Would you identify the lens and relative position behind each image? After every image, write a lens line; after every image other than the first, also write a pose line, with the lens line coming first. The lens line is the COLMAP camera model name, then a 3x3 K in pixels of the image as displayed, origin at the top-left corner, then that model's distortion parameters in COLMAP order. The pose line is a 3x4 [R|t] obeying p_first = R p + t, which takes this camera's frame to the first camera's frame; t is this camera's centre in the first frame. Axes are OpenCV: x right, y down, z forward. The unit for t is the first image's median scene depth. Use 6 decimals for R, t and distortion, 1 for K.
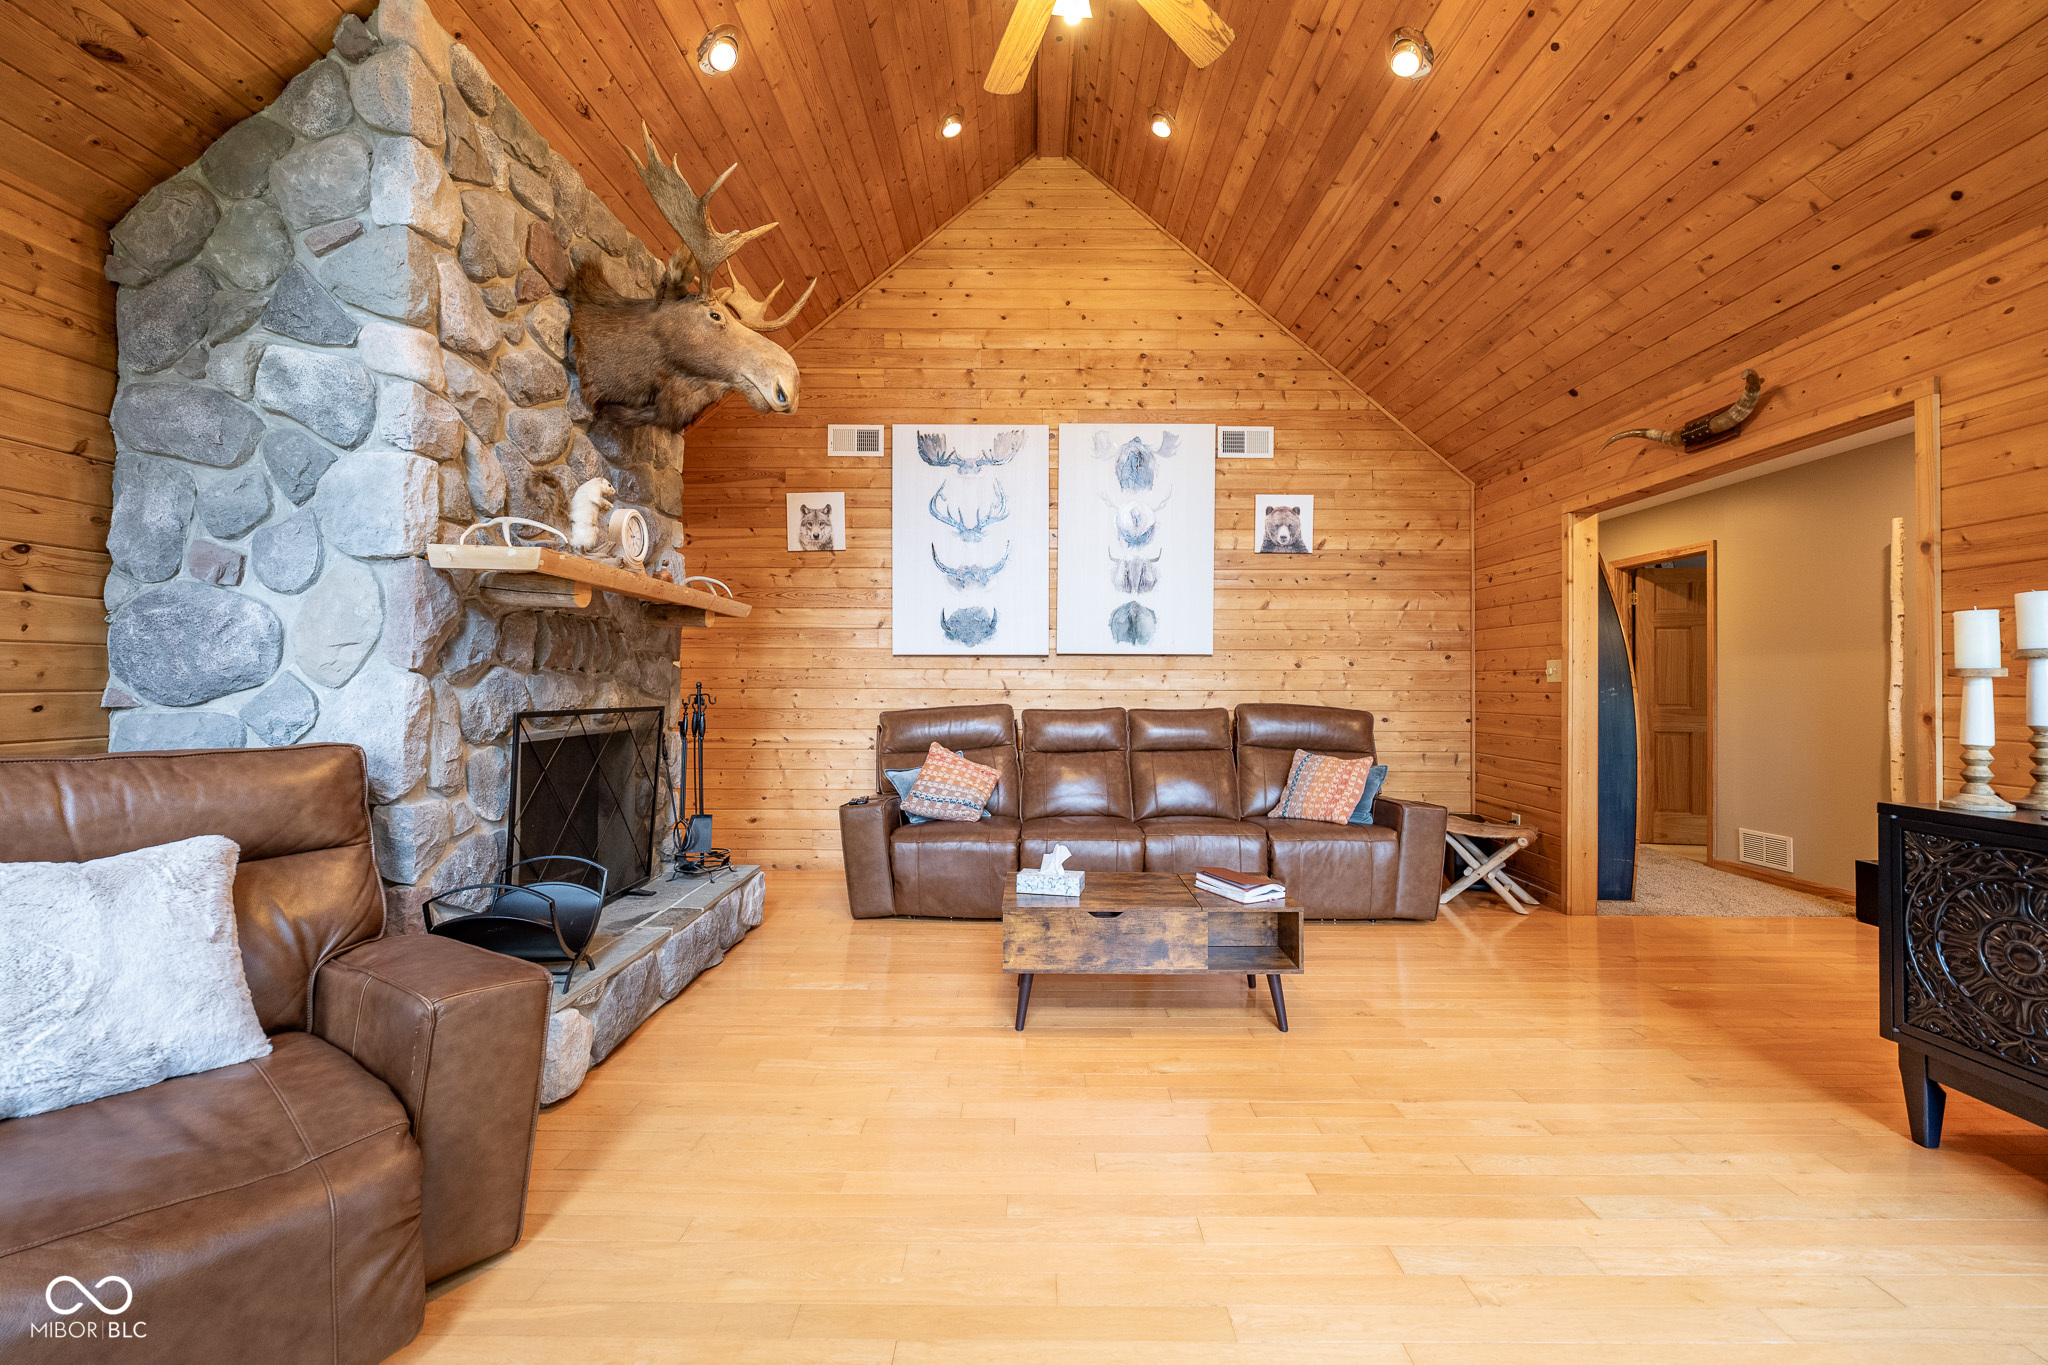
lens RADIAL K [[810.7, 0, 1032.7], [0, 810.7, 674.6], [0, 0, 1]] dist [-0.001032, 0.000763]
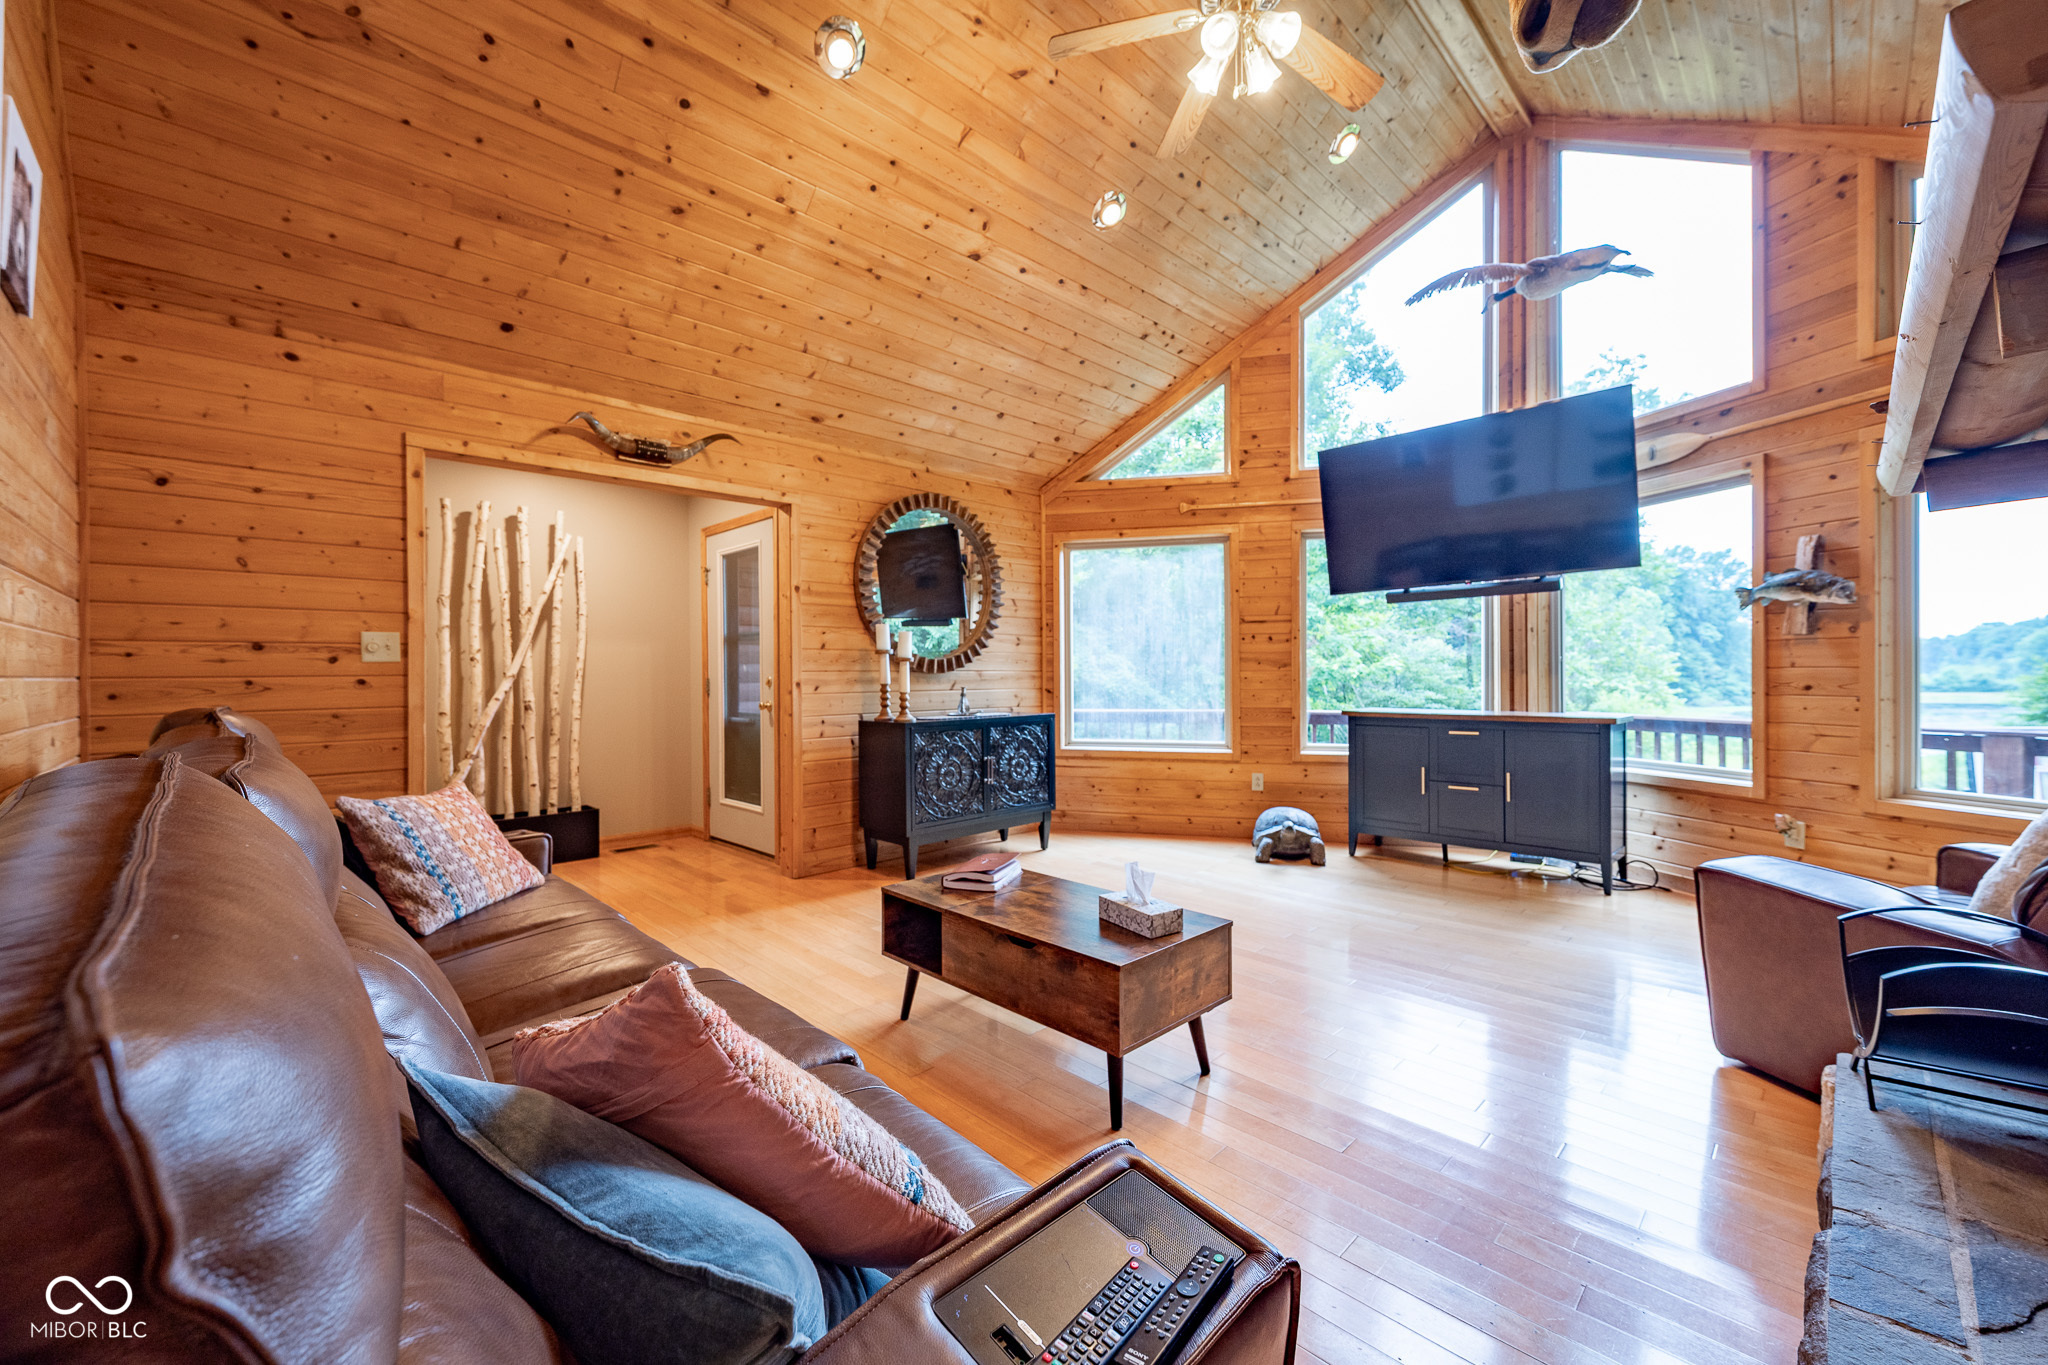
lens RADIAL K [[810.7, 0, 1025.7], [0, 810.7, 676.3], [0, 0, 1]] dist [-0.001032, 0.000763]
pose [[-0.701051, -0.000248, 0.713112, -0.323923], [-0.004487, 0.999982, -0.004063, 0.024444], [-0.713097, -0.006048, -0.701039, 1.161551]]
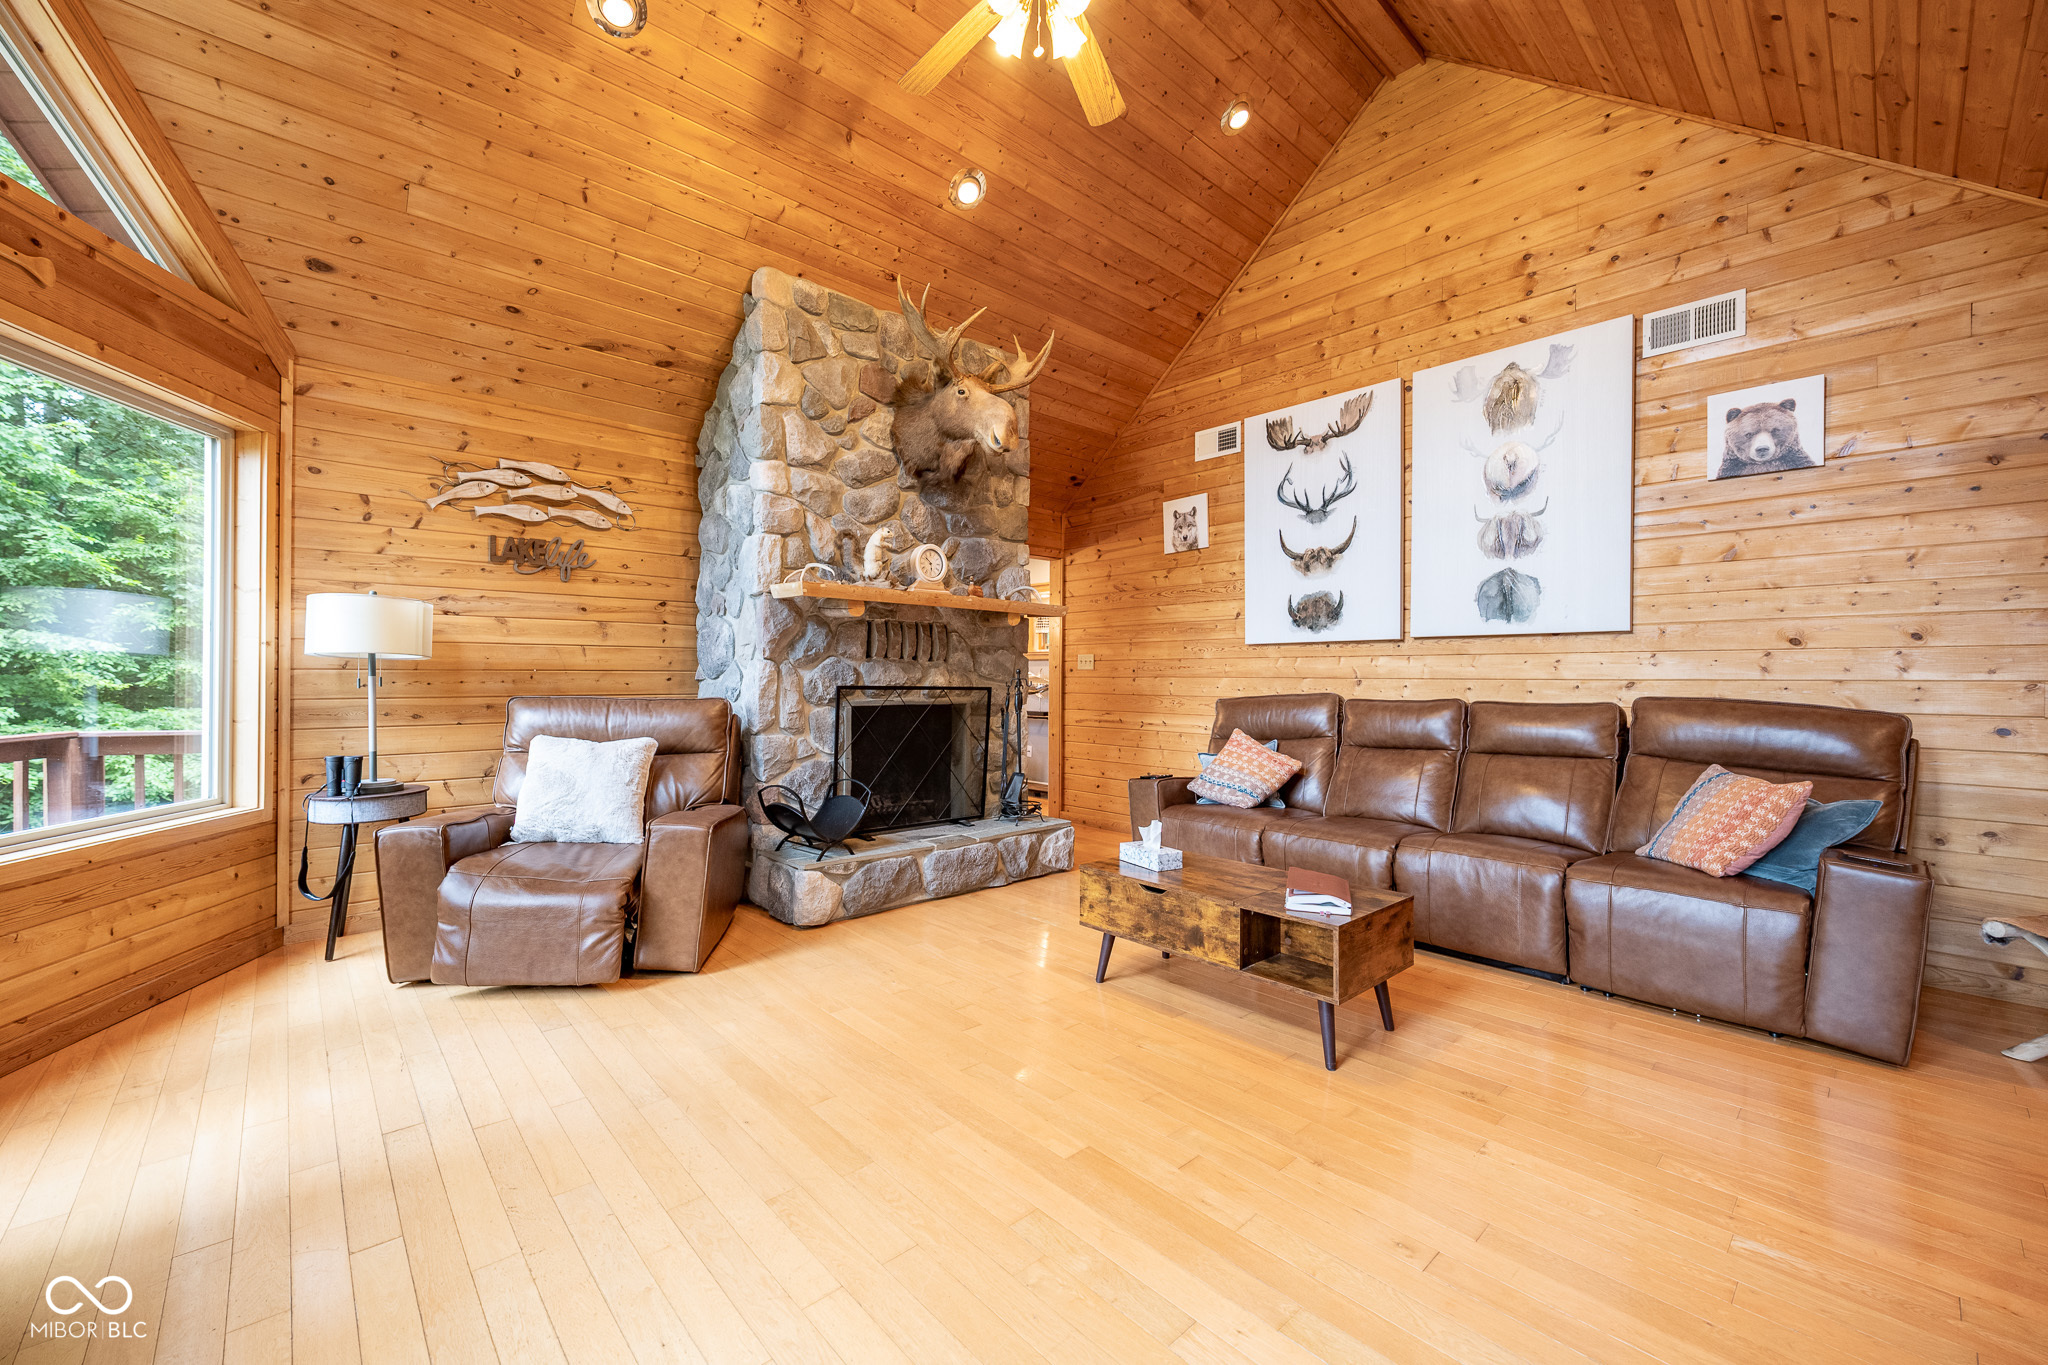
lens RADIAL K [[810.7, 0, 1026.7], [0, 810.7, 676.8], [0, 0, 1]] dist [-0.001032, 0.000763]
pose [[0.676939, -0.001152, -0.736039, 0.485685], [0.002718, 0.999996, 0.000935, 0.018434], [0.736035, -0.002634, 0.676939, 0.129950]]
